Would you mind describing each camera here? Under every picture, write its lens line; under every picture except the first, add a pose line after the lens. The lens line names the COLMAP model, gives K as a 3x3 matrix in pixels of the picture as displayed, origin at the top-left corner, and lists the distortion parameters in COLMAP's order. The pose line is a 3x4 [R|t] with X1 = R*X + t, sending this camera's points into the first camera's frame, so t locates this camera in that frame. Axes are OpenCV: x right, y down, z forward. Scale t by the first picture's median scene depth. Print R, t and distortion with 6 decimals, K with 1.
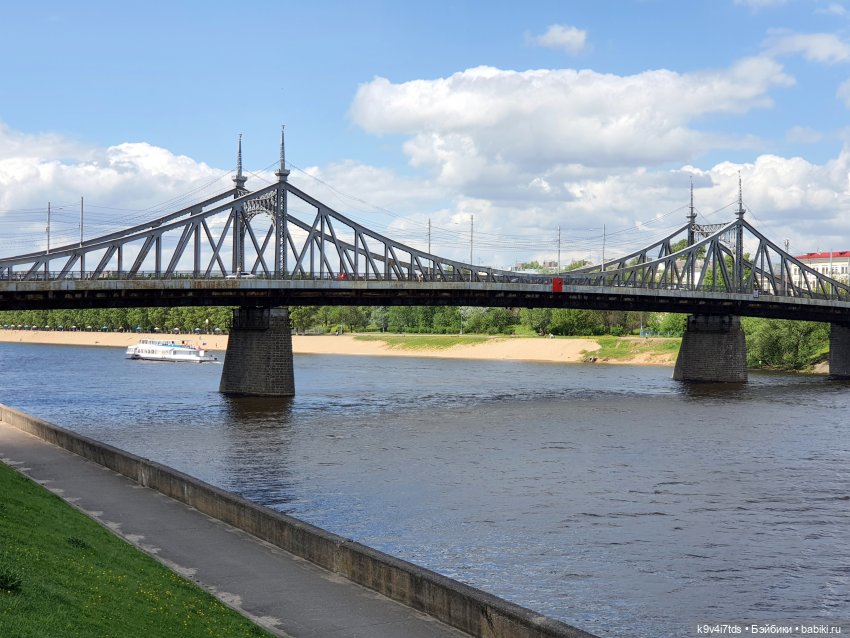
lens RADIAL K [[1296.6, 0, 425.0], [0, 1296.6, 319.0], [0, 0, 1]] dist [0.045245, 0.037097]
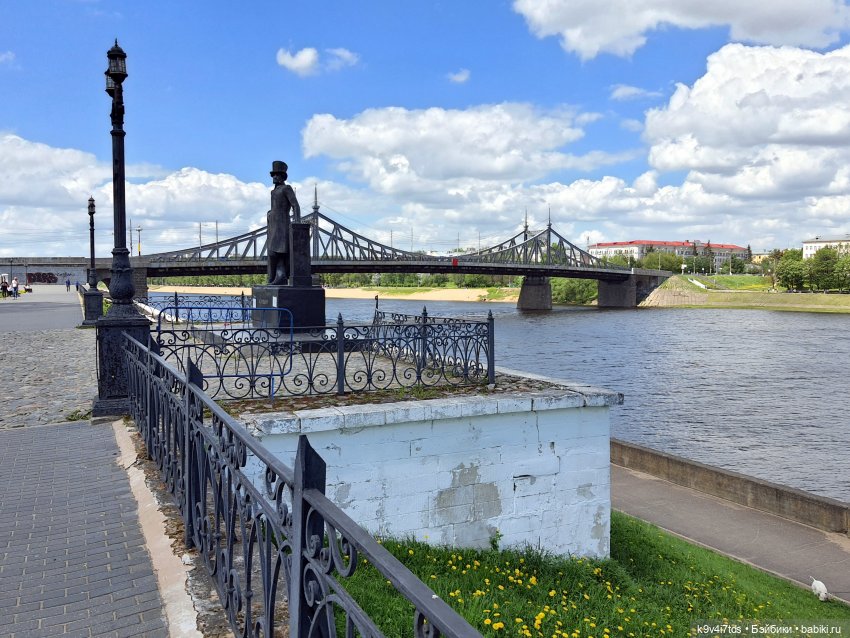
lens RADIAL K [[734.6, 0, 425.0], [0, 734.6, 319.0], [0, 0, 1]] dist [-0.002019, -0.009857]
pose [[0.999823, -0.007656, 0.017184, 0.032019], [0.006720, 0.998525, 0.053882, 0.000391], [-0.017571, -0.053757, 0.998399, -0.126181]]
